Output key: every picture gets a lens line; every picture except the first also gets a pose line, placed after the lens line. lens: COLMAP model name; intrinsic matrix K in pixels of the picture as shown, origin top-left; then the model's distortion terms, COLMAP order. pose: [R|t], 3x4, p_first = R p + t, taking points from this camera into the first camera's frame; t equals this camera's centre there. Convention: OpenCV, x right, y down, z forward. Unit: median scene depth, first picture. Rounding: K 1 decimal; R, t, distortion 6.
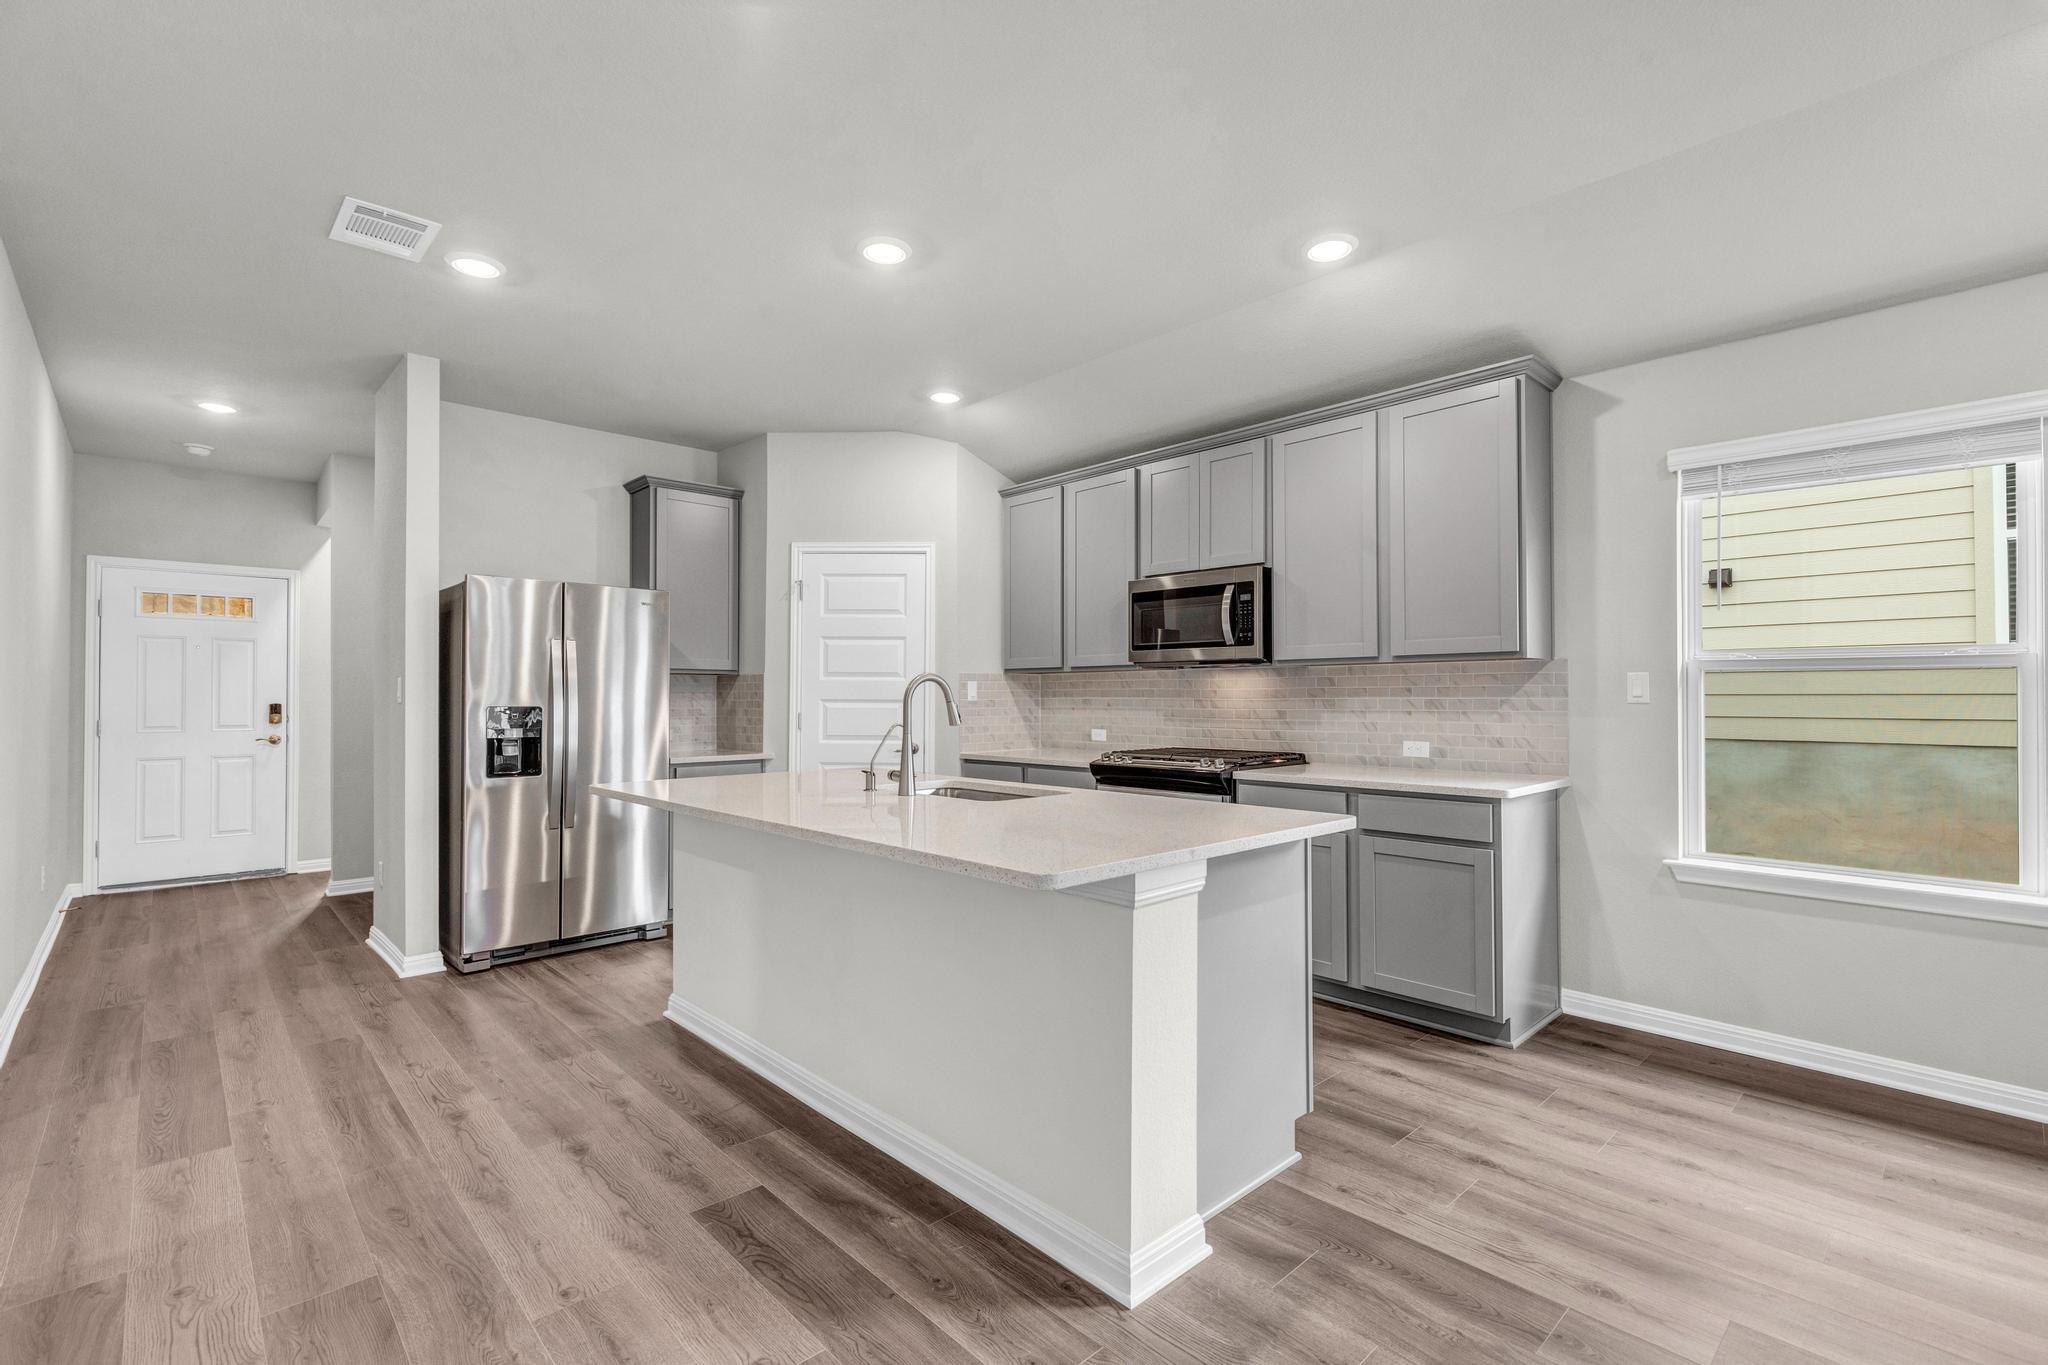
lens RADIAL K [[923.8, 0, 1039.8], [0, 923.8, 686.5], [0, 0, 1]] dist [0.011030, -0.003292]
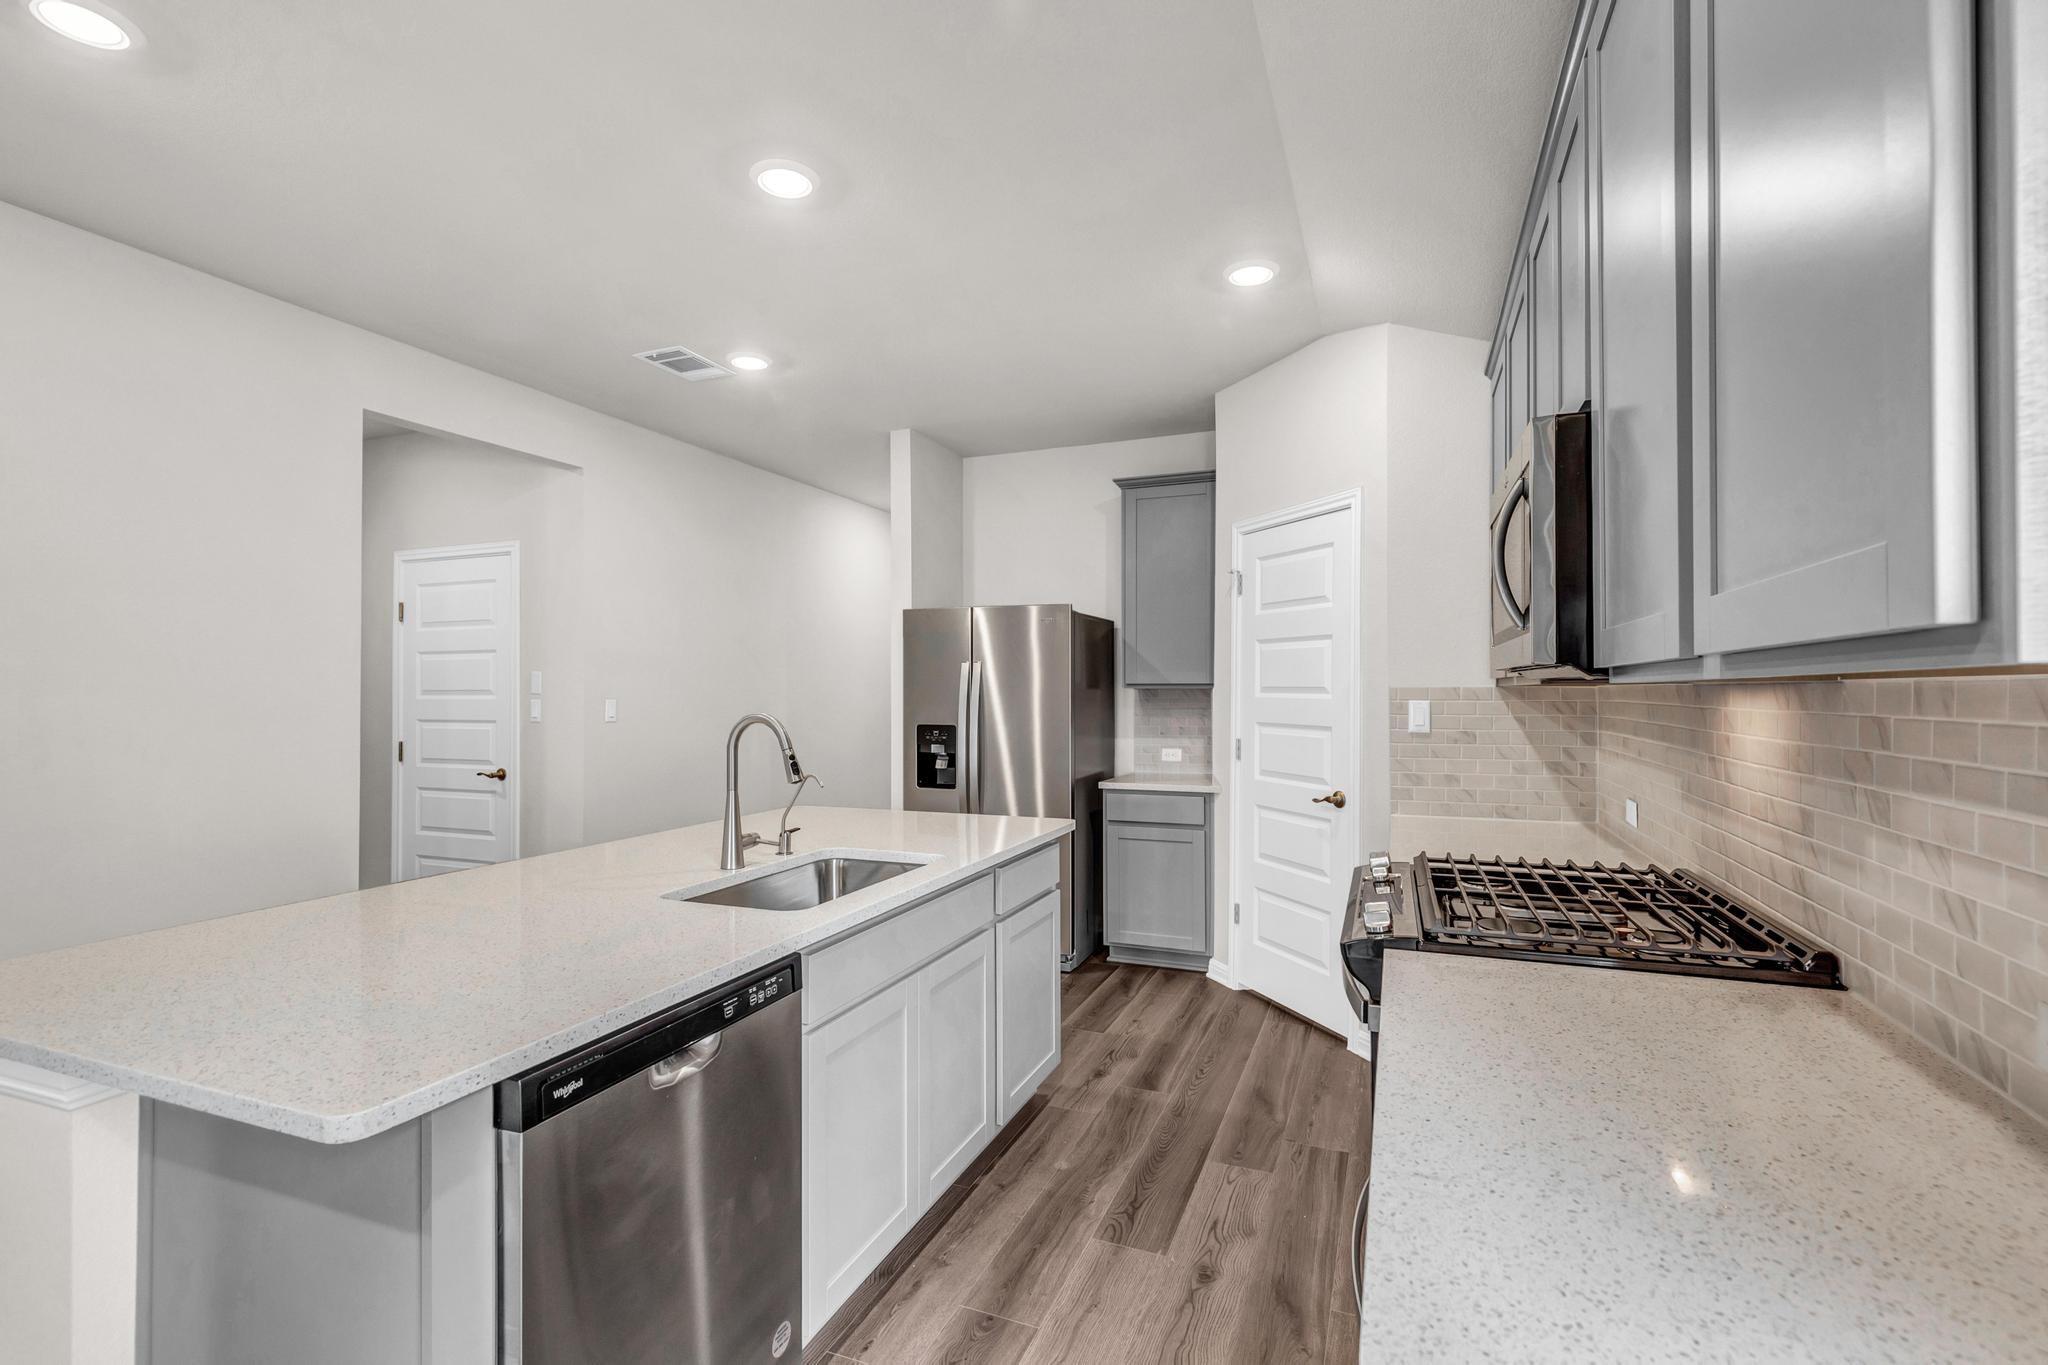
lens RADIAL K [[923.8, 0, 1030.3], [0, 923.8, 689.4], [0, 0, 1]] dist [0.011030, -0.003292]
pose [[0.410760, -0.000384, -0.911743, 0.482528], [0.011646, 0.999921, 0.004825, -0.024106], [0.911669, -0.012600, 0.410732, 0.644661]]
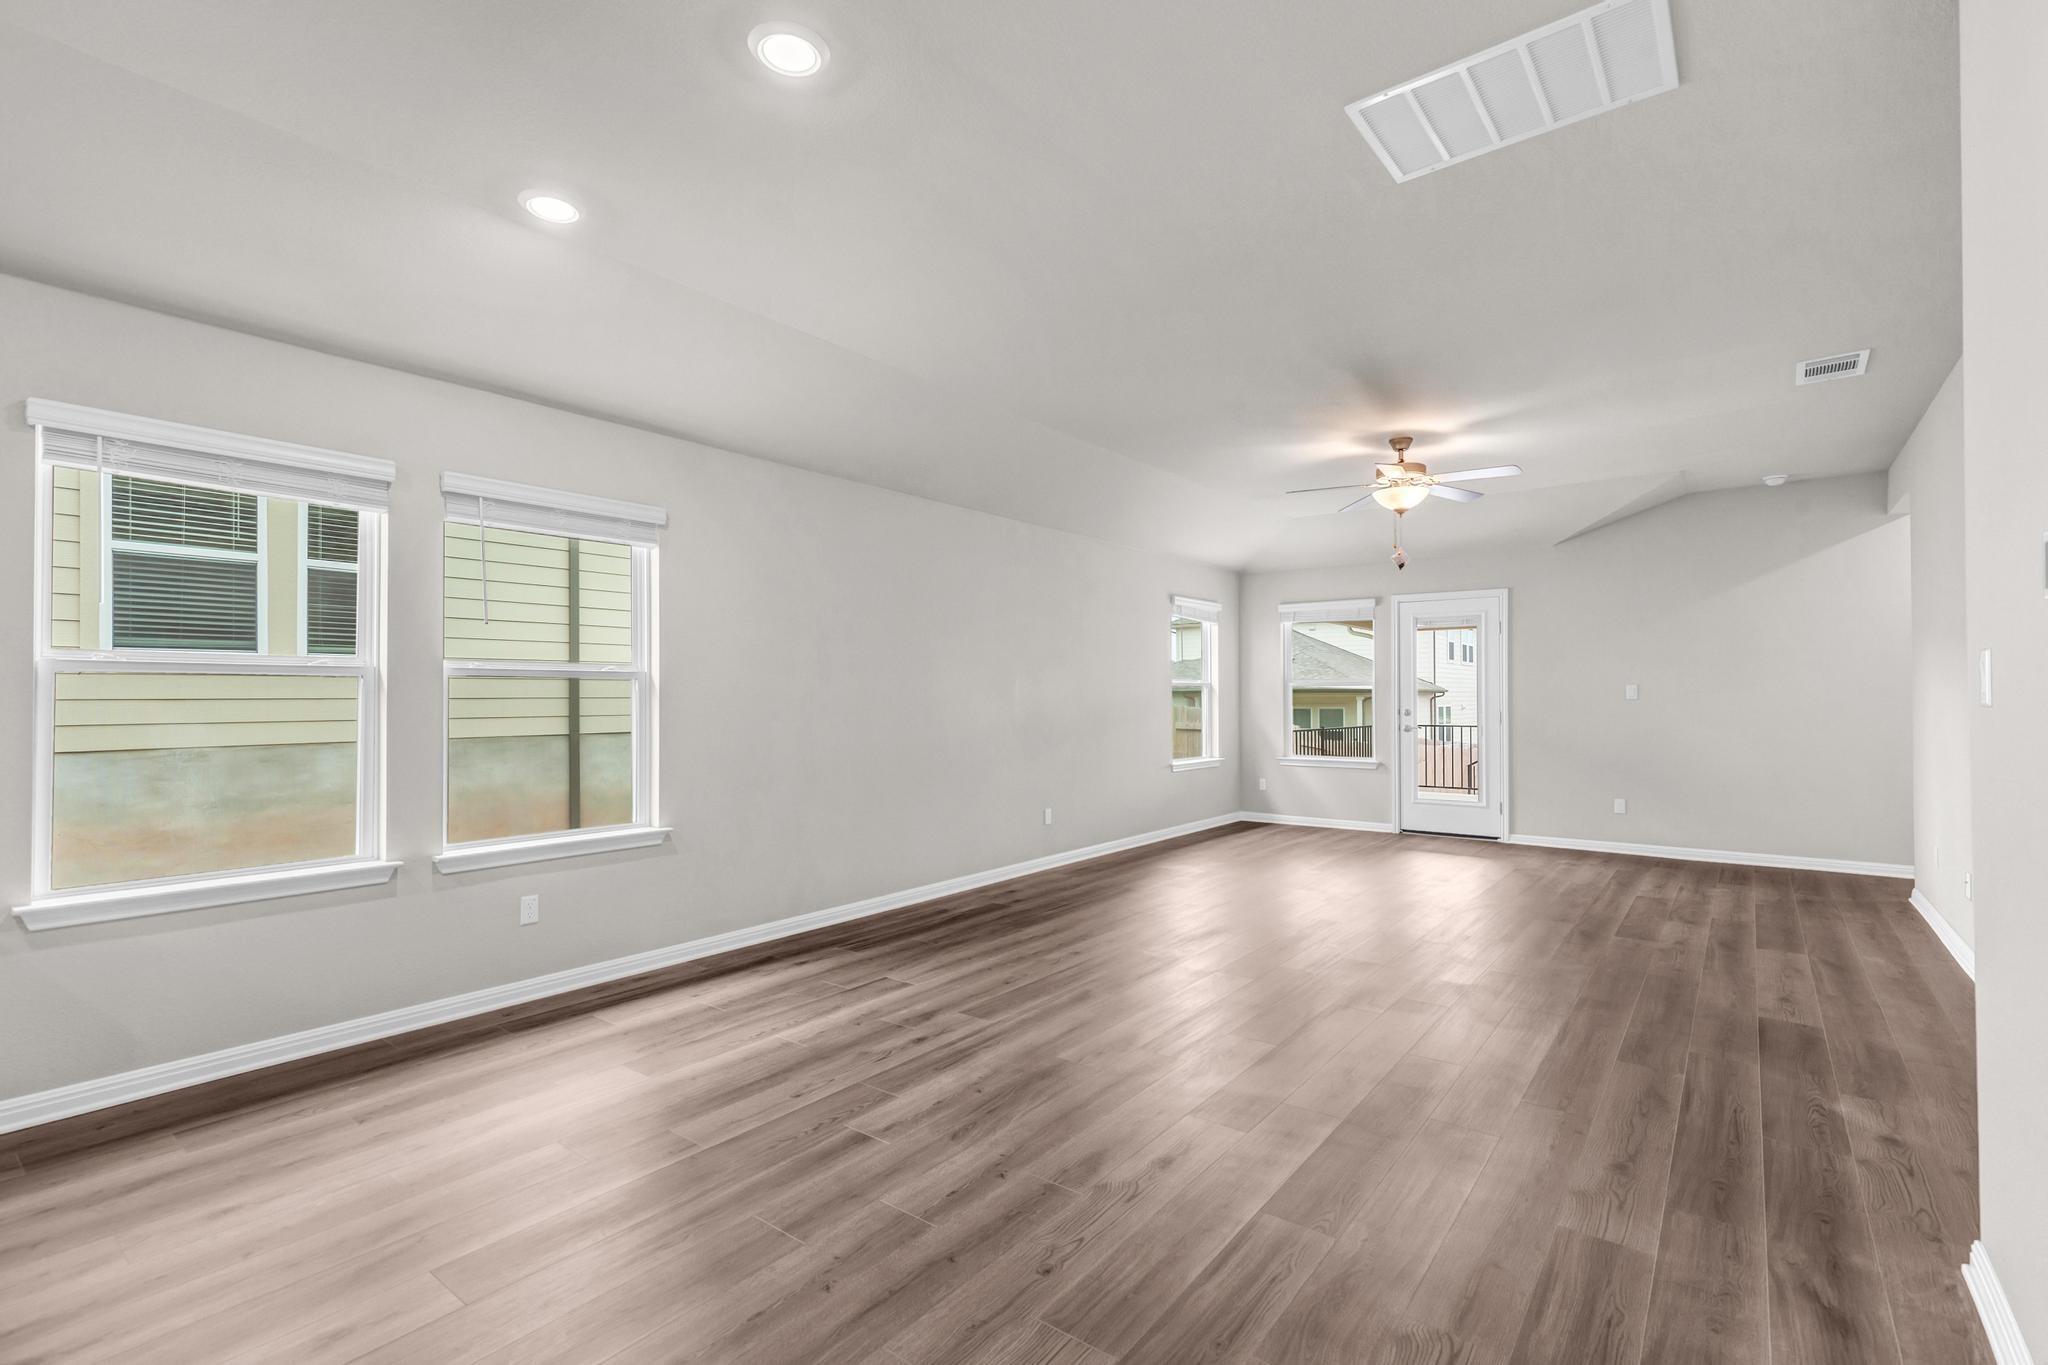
lens RADIAL K [[923.8, 0, 1034.6], [0, 923.8, 688.9], [0, 0, 1]] dist [0.011030, -0.003292]
pose [[-0.151688, 0.011890, 0.988357, -0.196552], [-0.005563, 0.999902, -0.012883, 0.003202], [-0.988413, -0.007452, -0.151607, 0.202977]]
